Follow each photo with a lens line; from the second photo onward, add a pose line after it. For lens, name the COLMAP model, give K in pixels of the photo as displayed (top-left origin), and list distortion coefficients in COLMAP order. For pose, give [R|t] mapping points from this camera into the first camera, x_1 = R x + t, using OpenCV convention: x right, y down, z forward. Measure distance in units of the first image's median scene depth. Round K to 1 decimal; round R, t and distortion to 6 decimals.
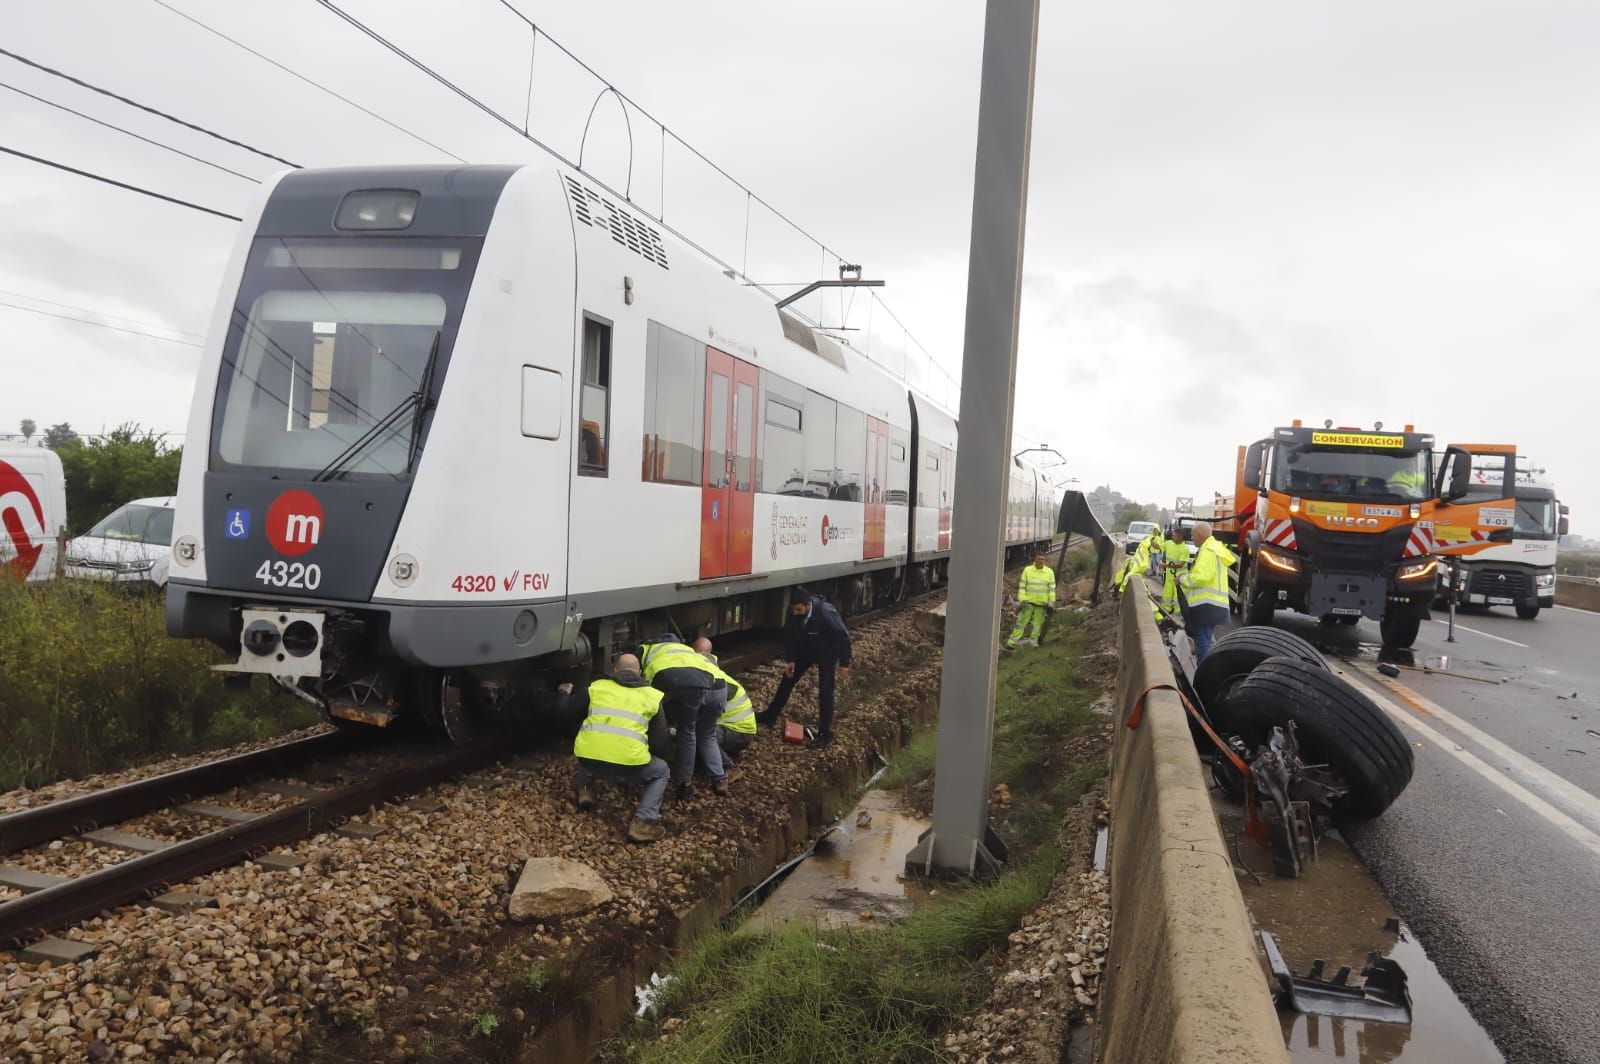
lens RADIAL K [[1239.4, 0, 798.6], [0, 1239.4, 534.8], [0, 0, 1]] dist [-0.049565, 0.087694]
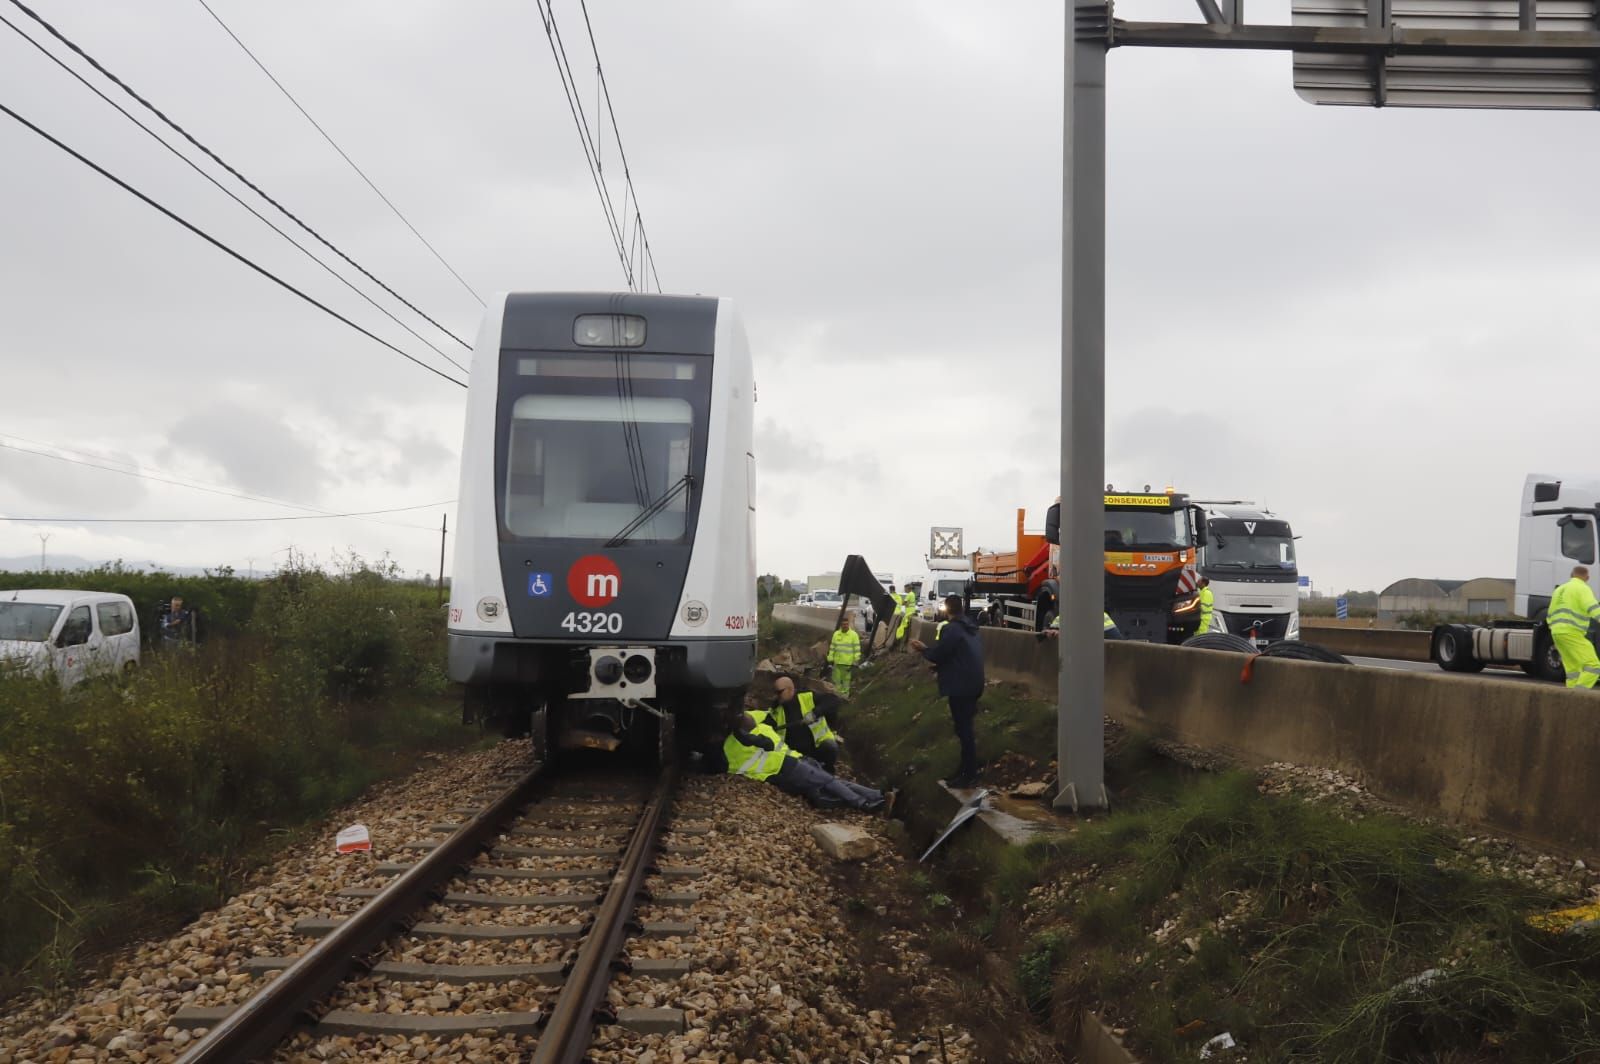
lens RADIAL K [[1331.8, 0, 795.3], [0, 1331.8, 532.1], [0, 0, 1]] dist [-0.039721, 0.104318]
pose [[0.953036, -0.030643, 0.301304, -0.618811], [0.049785, 0.997186, -0.056056, 0.026489], [-0.298738, 0.068424, 0.951879, -0.348699]]
